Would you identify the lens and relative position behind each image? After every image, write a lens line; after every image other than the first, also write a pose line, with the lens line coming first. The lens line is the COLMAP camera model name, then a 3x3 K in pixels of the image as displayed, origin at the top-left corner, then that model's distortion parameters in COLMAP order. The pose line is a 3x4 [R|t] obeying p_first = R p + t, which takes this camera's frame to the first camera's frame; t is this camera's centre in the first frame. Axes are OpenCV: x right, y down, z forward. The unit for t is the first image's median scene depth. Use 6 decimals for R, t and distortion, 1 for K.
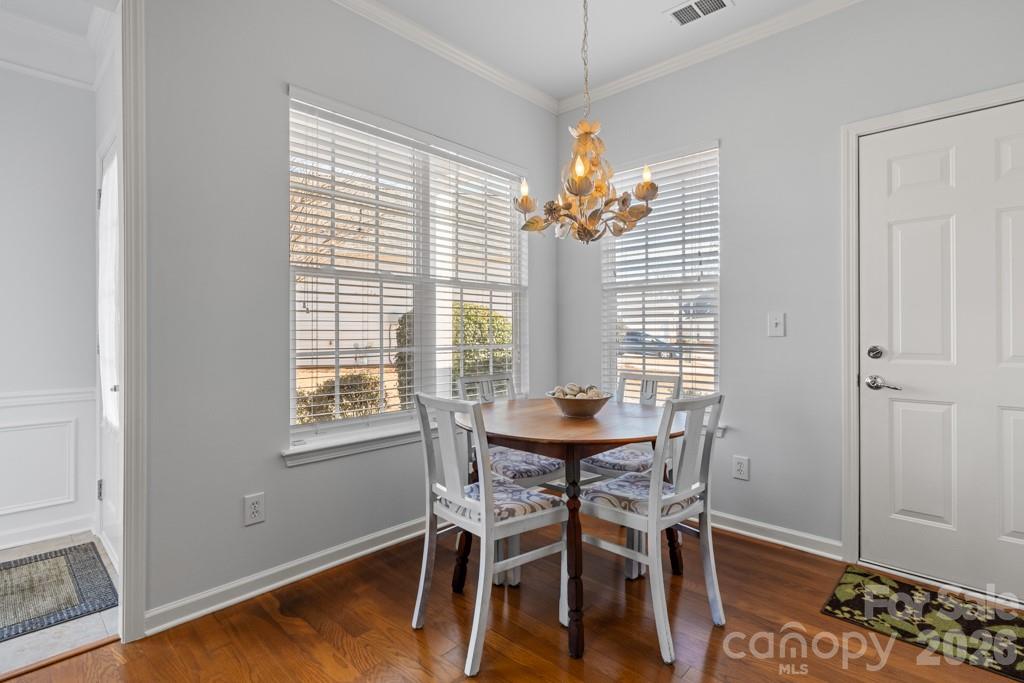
lens RADIAL K [[500.7, 0, 510.4], [0, 500.7, 335.5], [0, 0, 1]] dist [0.002197, 0.000531]
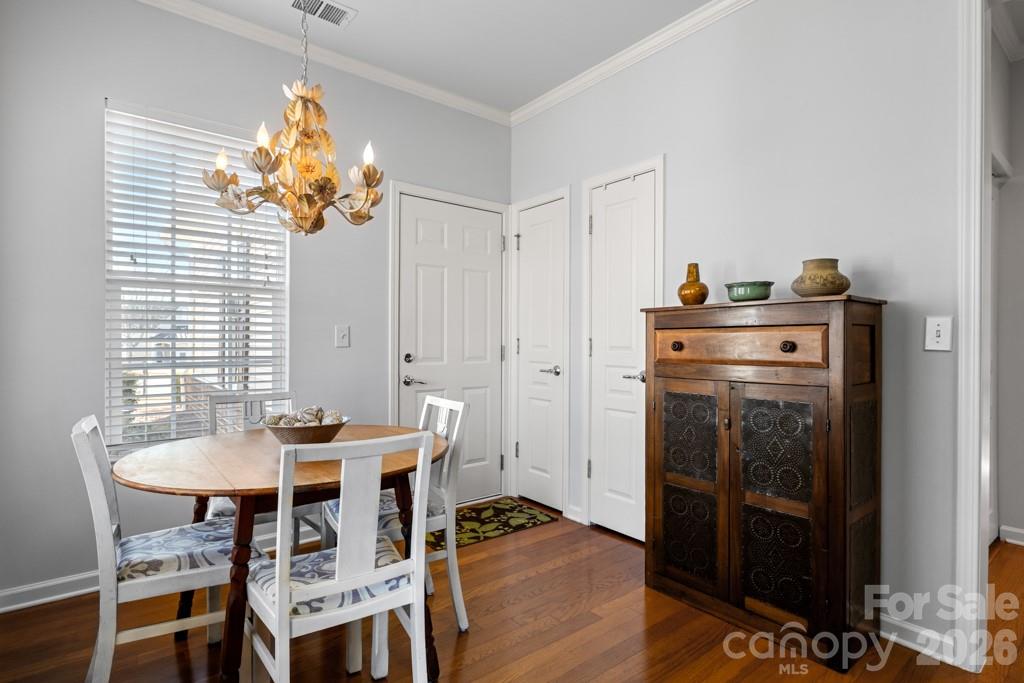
lens RADIAL K [[530.4, 0, 510.1], [0, 530.4, 341.2], [0, 0, 1]] dist [-0.004281, -0.000086]
pose [[0.121014, 0.002578, 0.992647, -0.663803], [0.007488, 0.999966, -0.003510, -0.003883], [-0.992623, 0.007858, 0.120991, 0.564079]]
